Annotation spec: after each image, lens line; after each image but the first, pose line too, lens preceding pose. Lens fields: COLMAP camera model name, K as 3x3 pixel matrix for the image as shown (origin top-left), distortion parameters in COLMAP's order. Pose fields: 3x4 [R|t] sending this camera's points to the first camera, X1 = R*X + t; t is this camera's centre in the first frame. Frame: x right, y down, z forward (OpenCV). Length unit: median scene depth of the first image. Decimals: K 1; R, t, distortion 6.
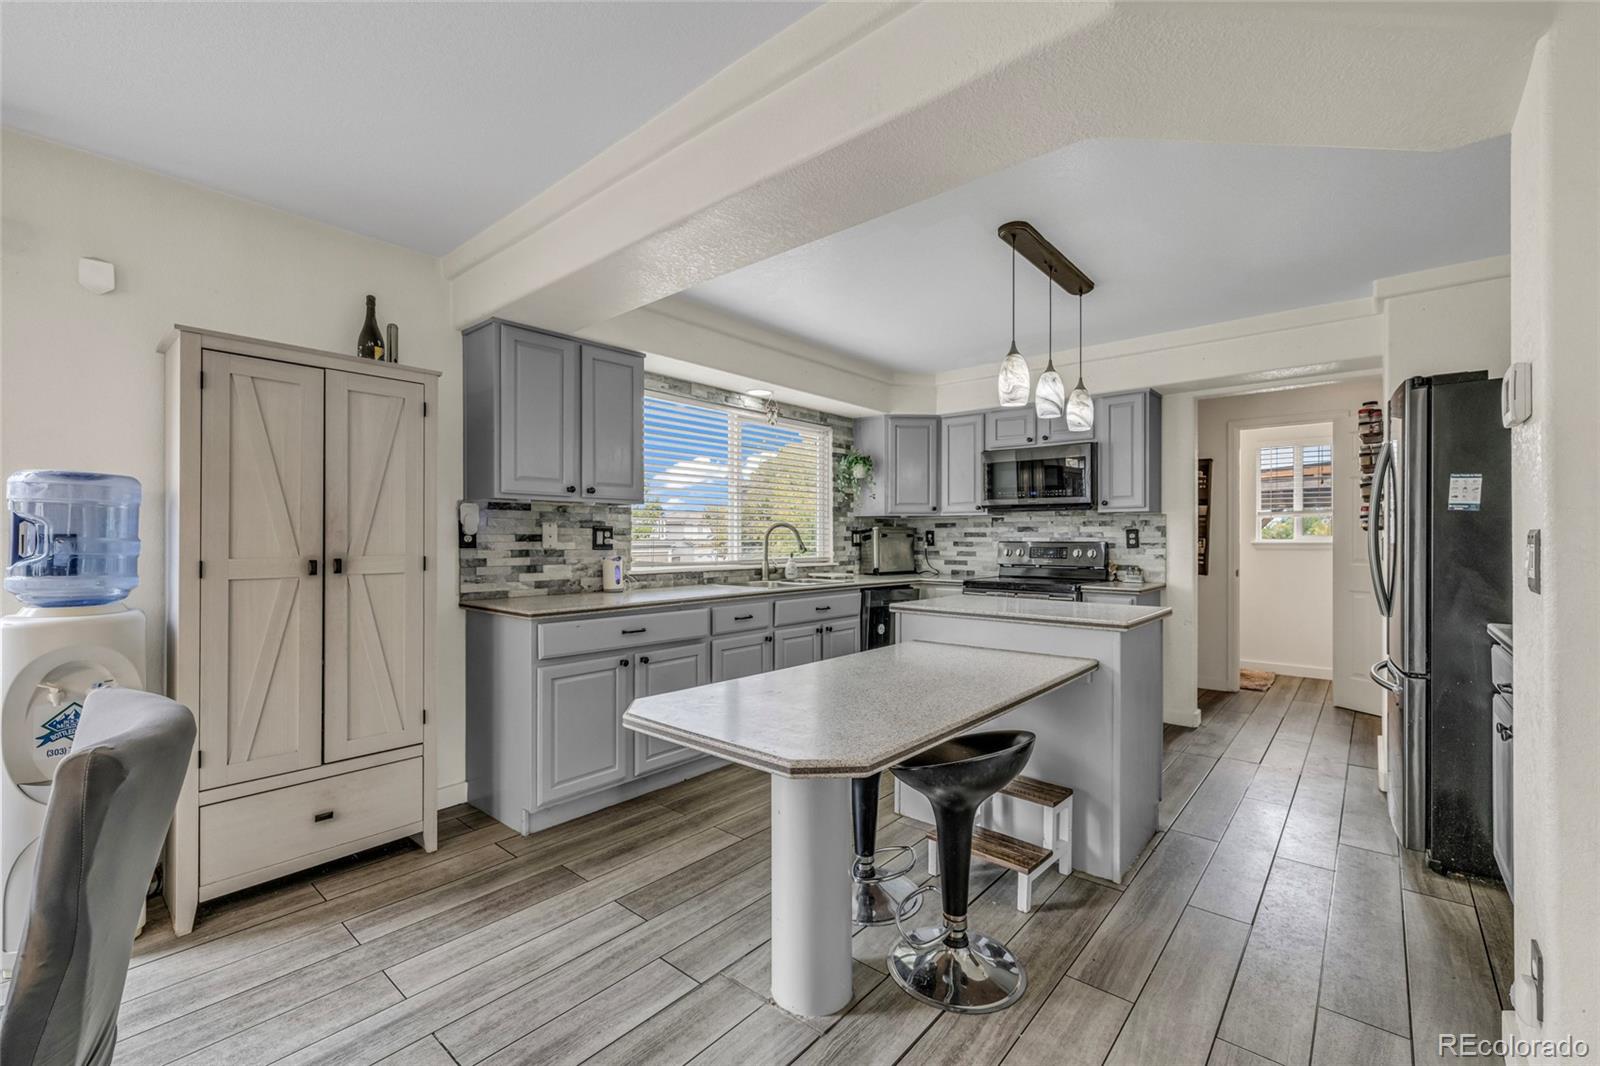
lens RADIAL K [[669.0, 0, 803.4], [0, 669.0, 538.0], [0, 0, 1]] dist [-0.004598, 0.002251]
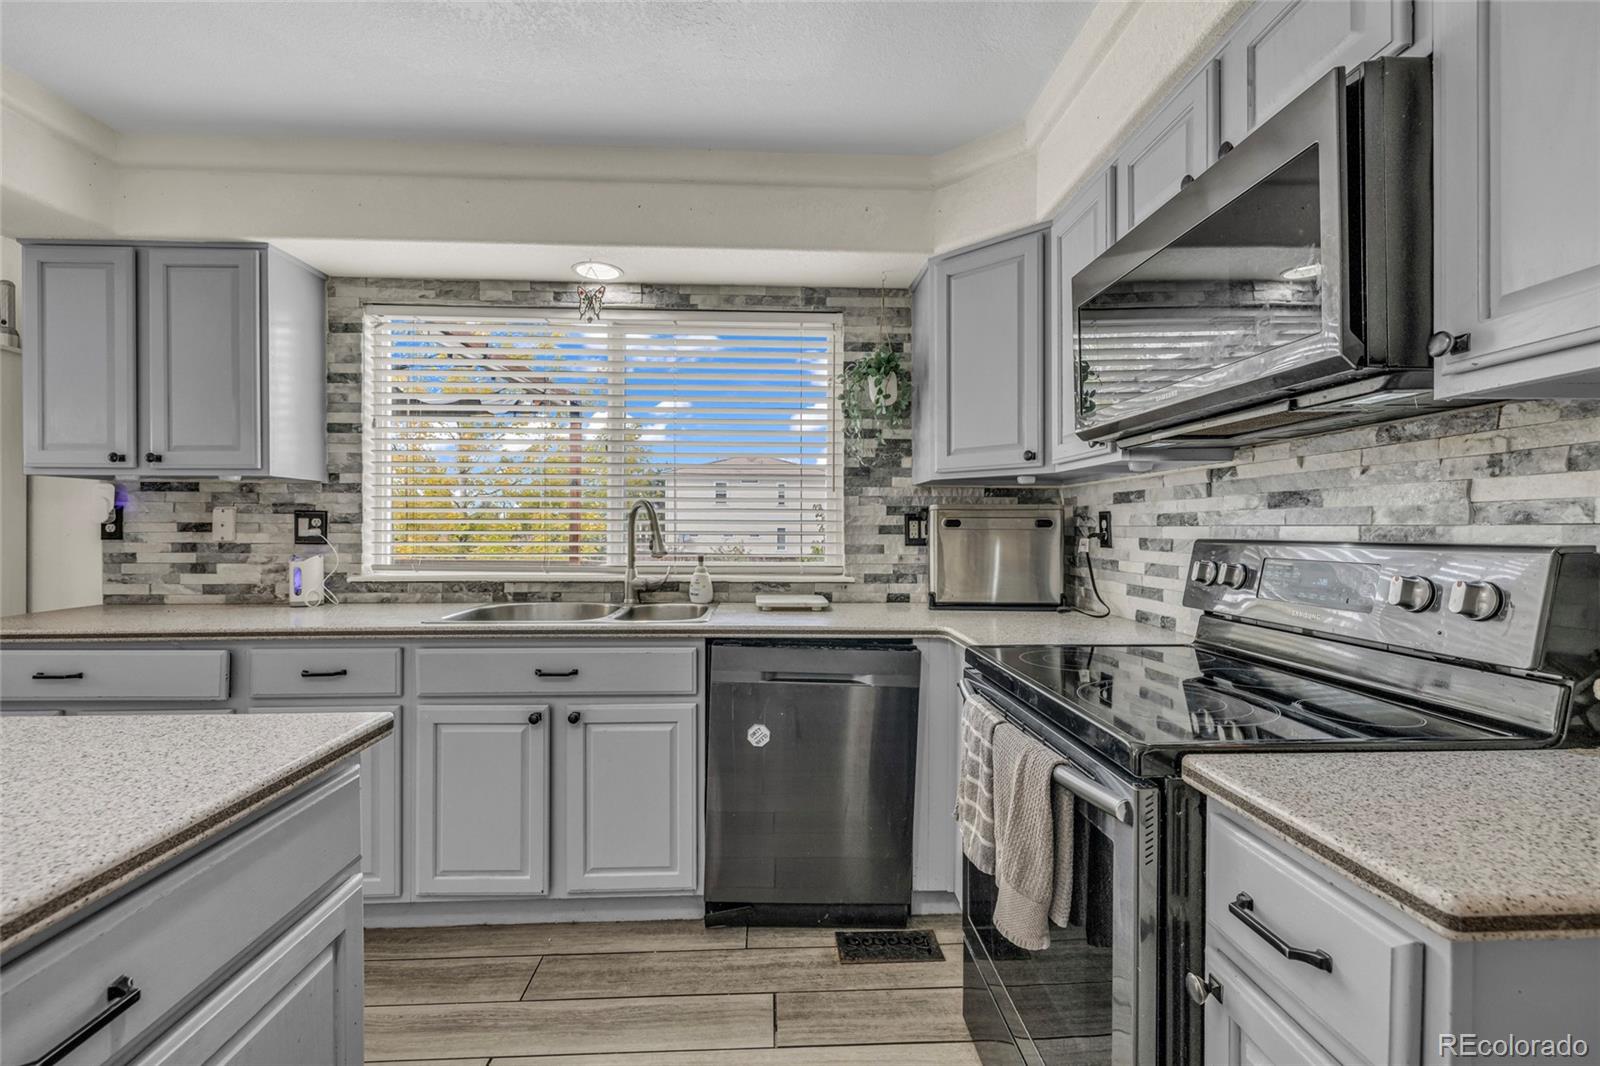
lens RADIAL K [[669.0, 0, 799.4], [0, 669.0, 529.1], [0, 0, 1]] dist [-0.004598, 0.002251]
pose [[0.687071, 0.000640, -0.726590, 0.440639], [-0.001739, 0.999998, -0.000763, 0.001049], [0.726589, 0.001788, 0.687071, 0.698798]]
